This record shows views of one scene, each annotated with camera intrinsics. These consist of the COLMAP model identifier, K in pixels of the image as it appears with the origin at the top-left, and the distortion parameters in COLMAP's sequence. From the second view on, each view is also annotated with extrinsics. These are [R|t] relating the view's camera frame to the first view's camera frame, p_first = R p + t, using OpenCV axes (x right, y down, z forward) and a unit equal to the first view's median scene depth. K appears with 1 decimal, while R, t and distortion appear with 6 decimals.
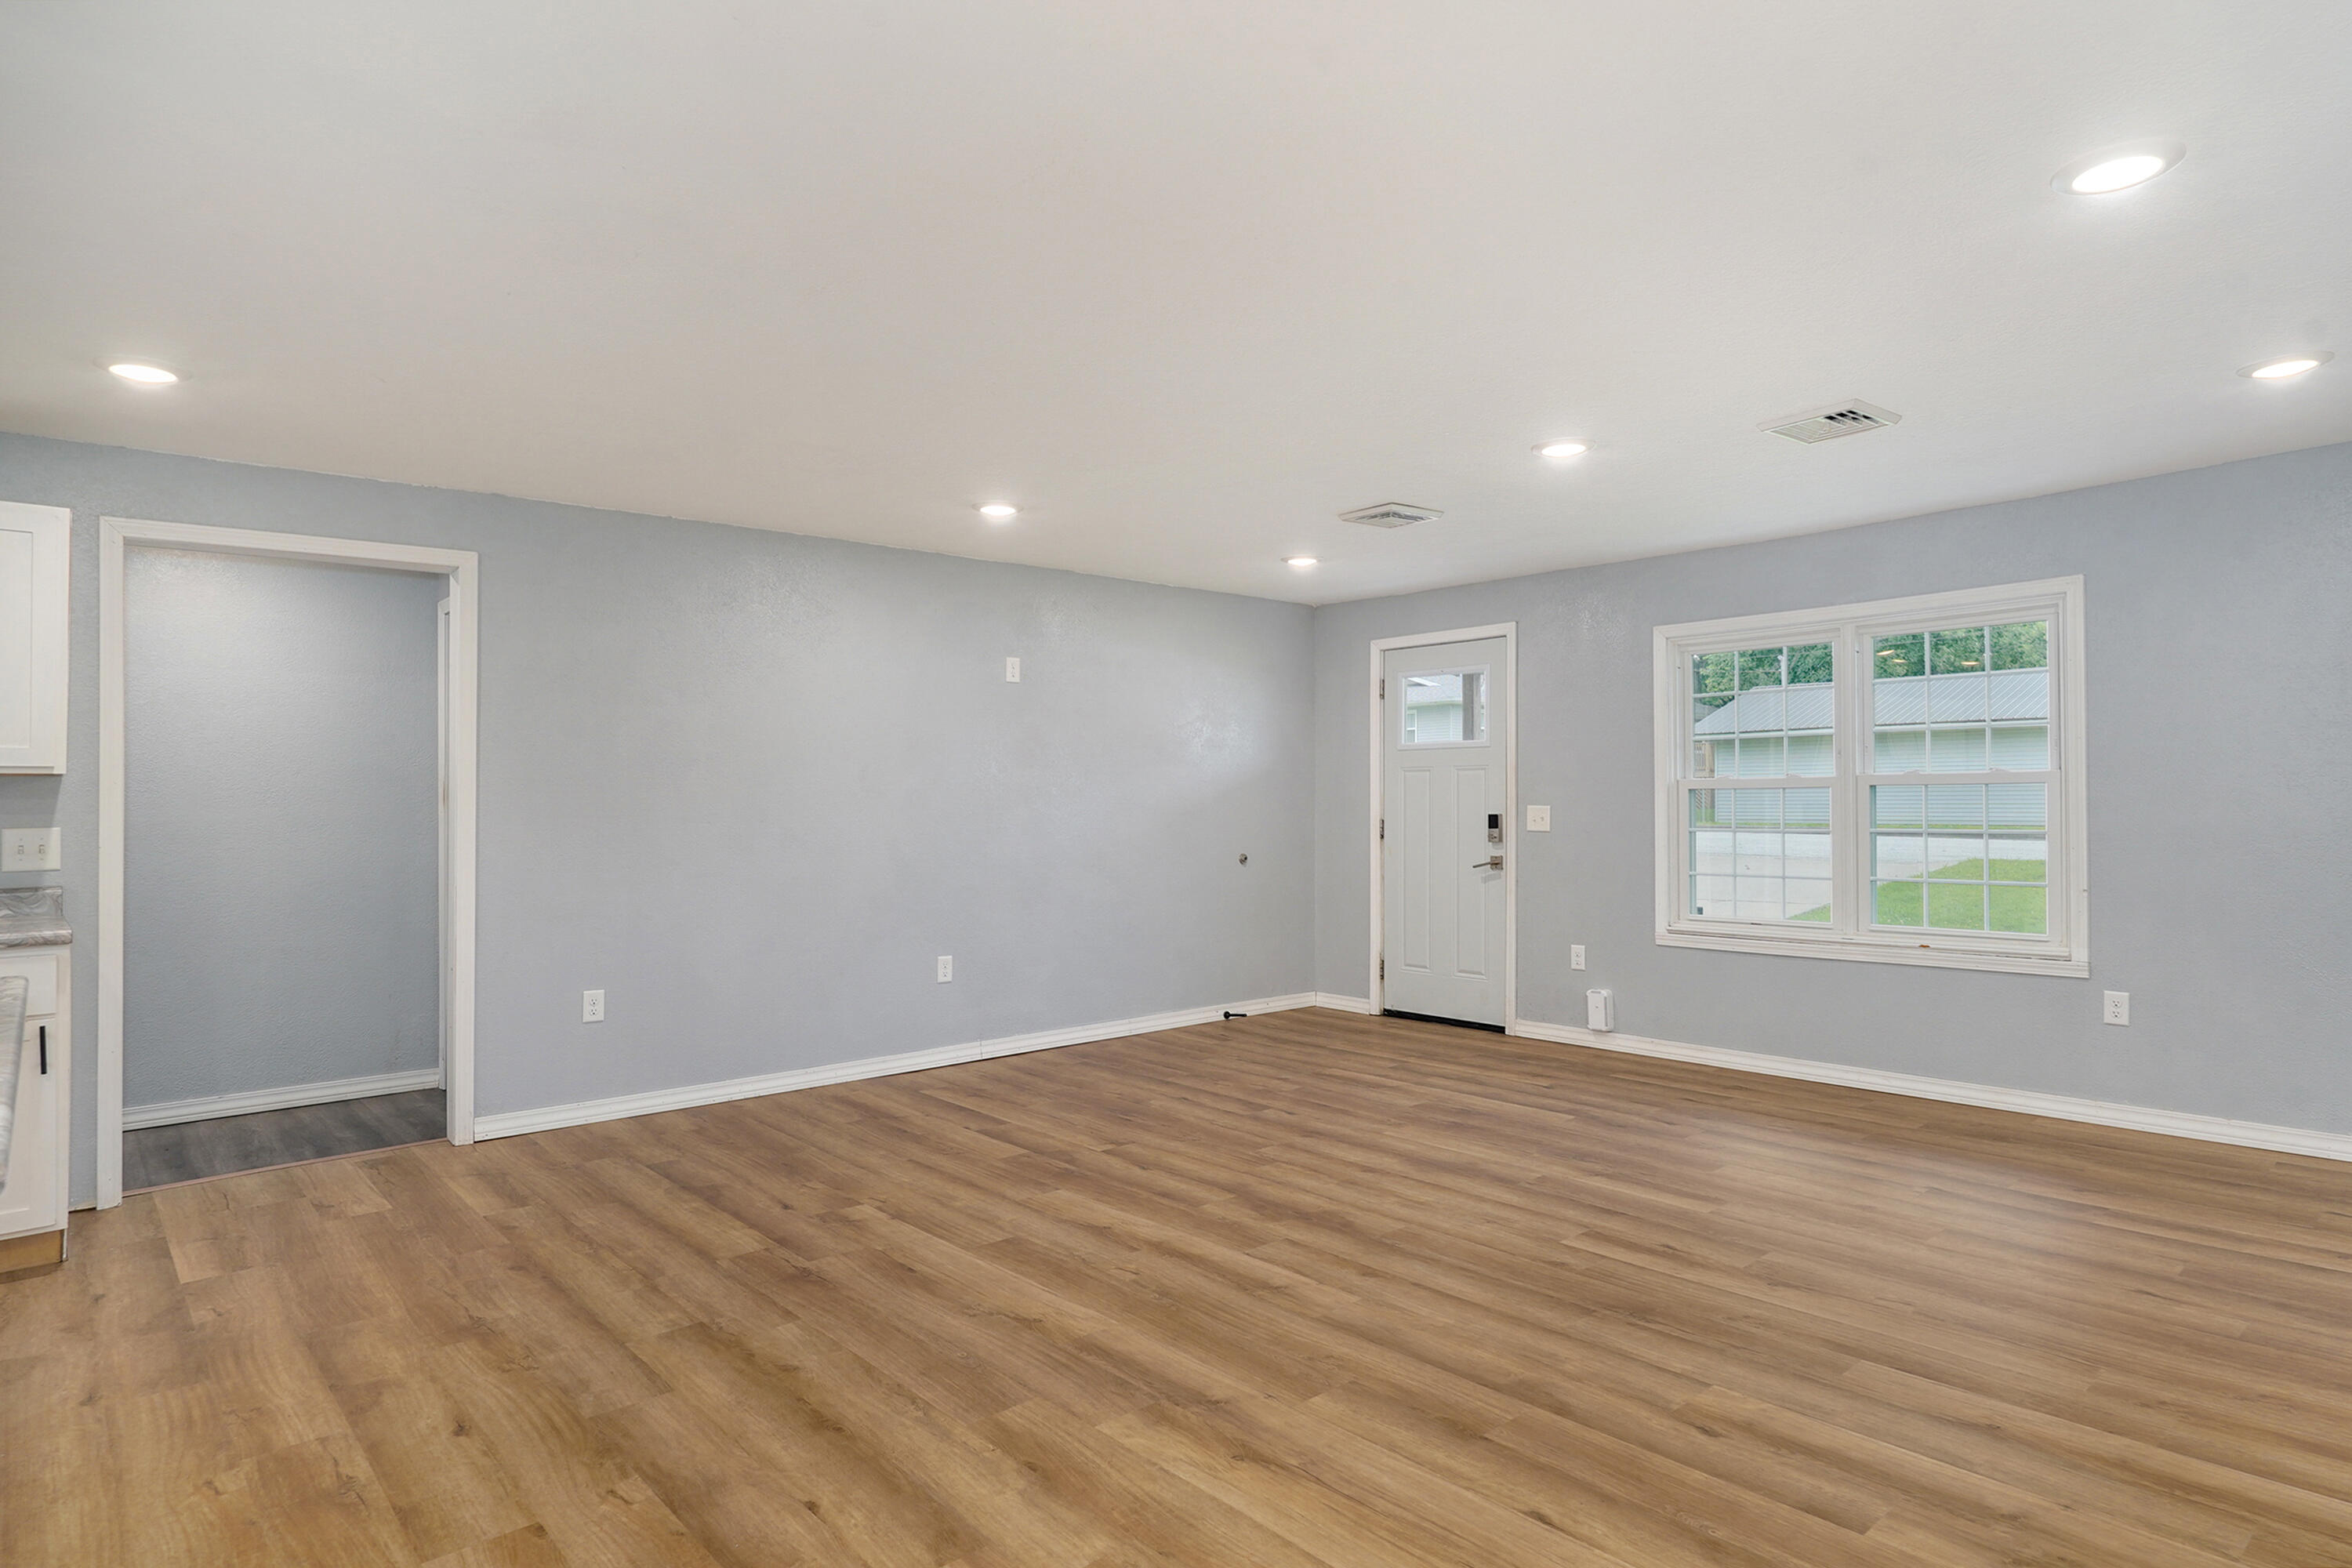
lens RADIAL K [[1277.3, 0, 1156.2], [0, 1277.3, 796.3], [0, 0, 1]] dist [-0.005955, 0.006079]
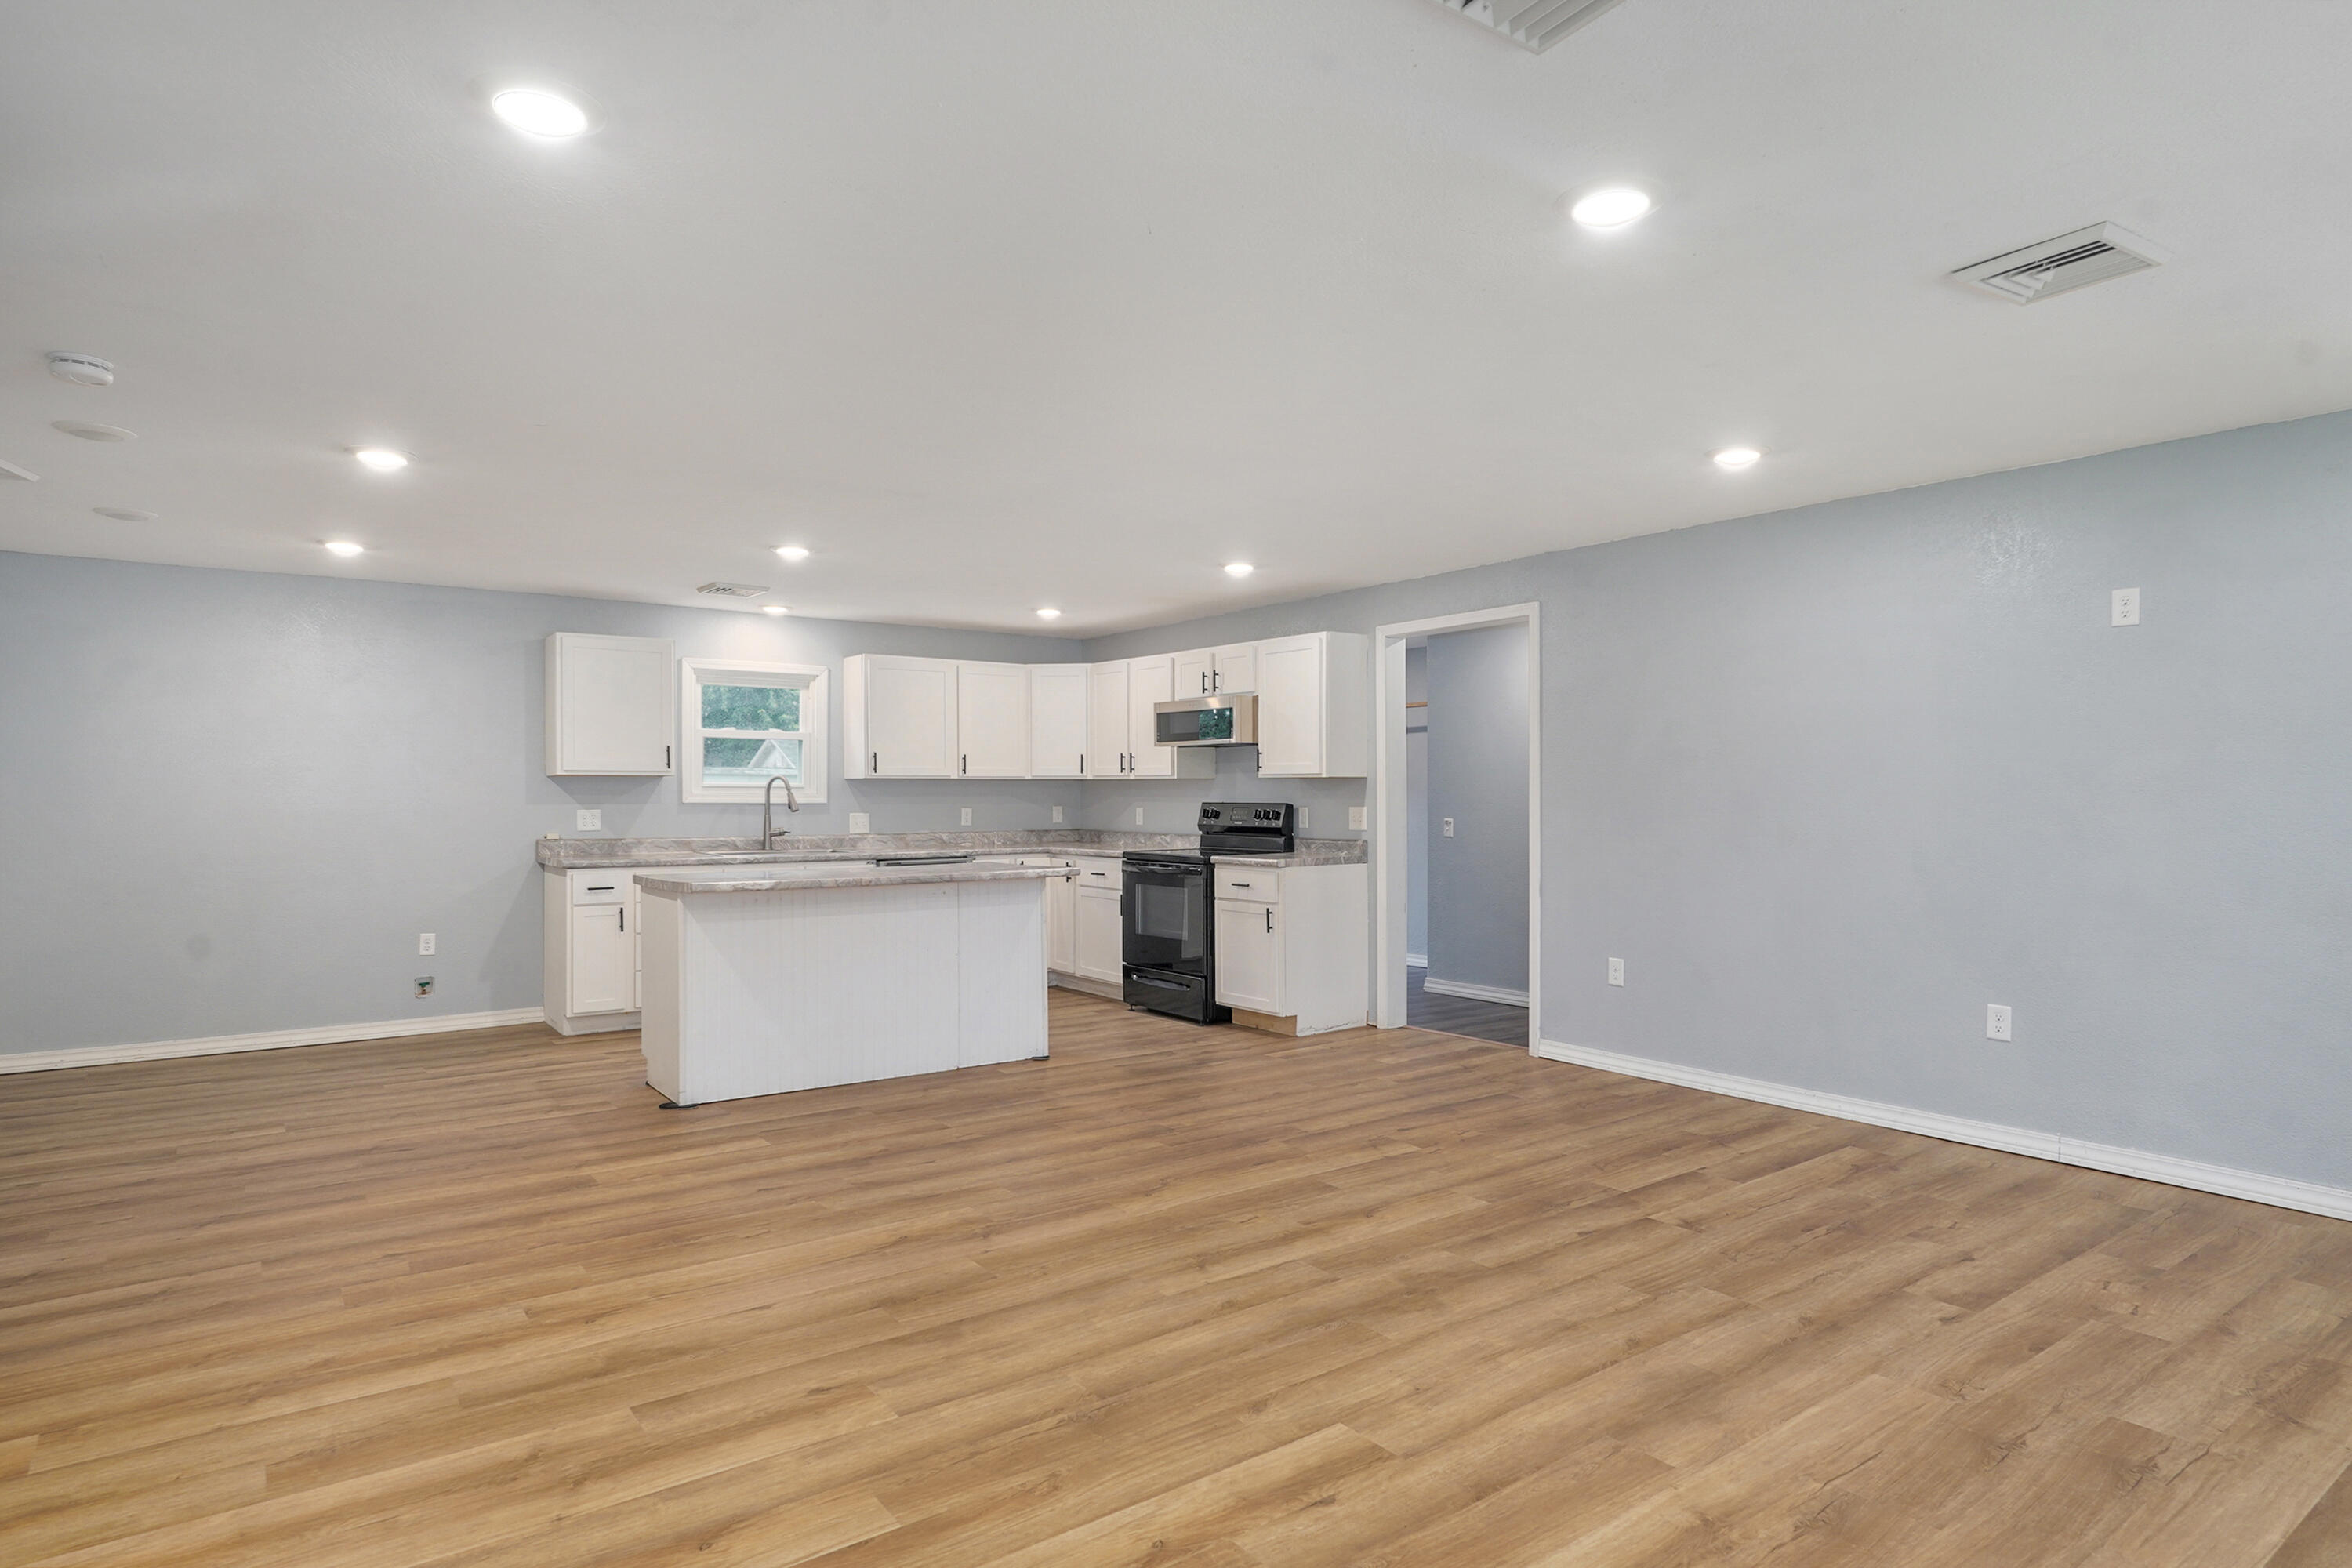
lens RADIAL K [[1277.3, 0, 1196.9], [0, 1277.3, 799.0], [0, 0, 1]] dist [-0.005955, 0.006079]
pose [[-0.055716, 0.015348, -0.998329, 0.957633], [0.002558, 0.999881, 0.015229, -0.014270], [0.998443, -0.001705, -0.055749, 0.886592]]
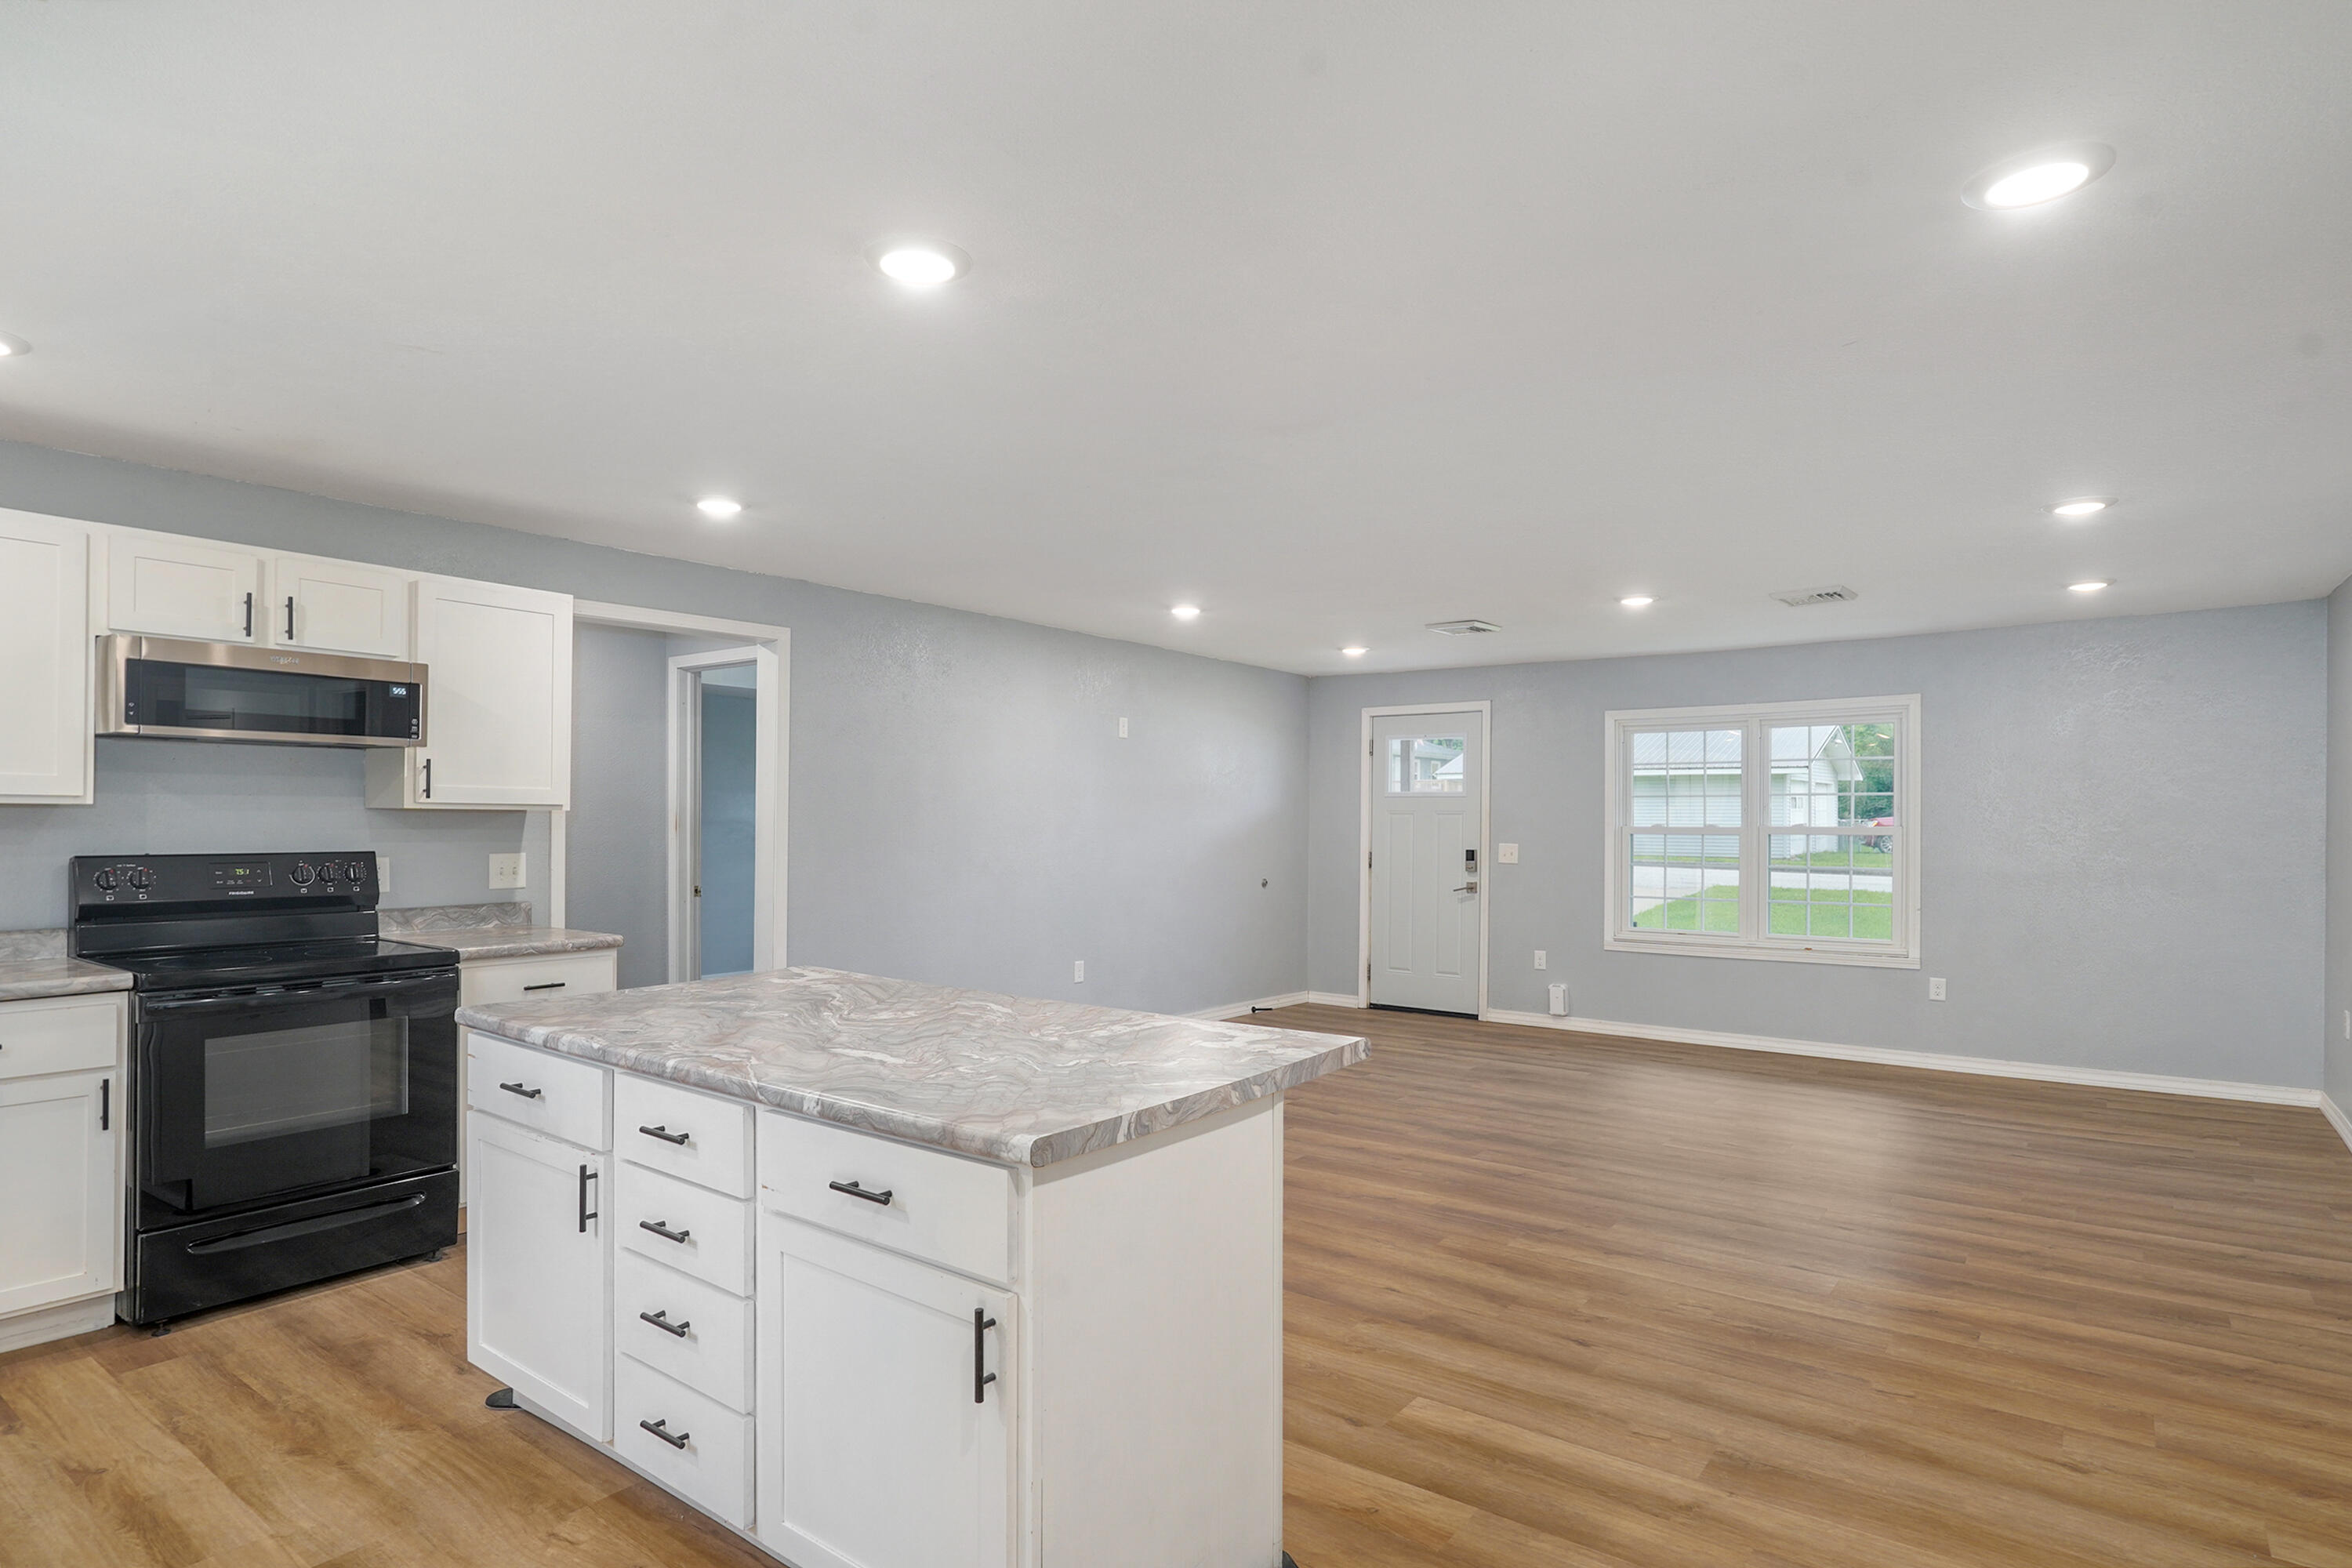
lens RADIAL K [[1277.3, 0, 1165.7], [0, 1277.3, 811.2], [0, 0, 1]] dist [-0.005955, 0.006079]
pose [[0.976427, 0.019138, 0.214999, -0.530426], [-0.019109, 0.999815, -0.002216, -0.023562], [-0.215002, -0.001945, 0.976612, -0.300108]]
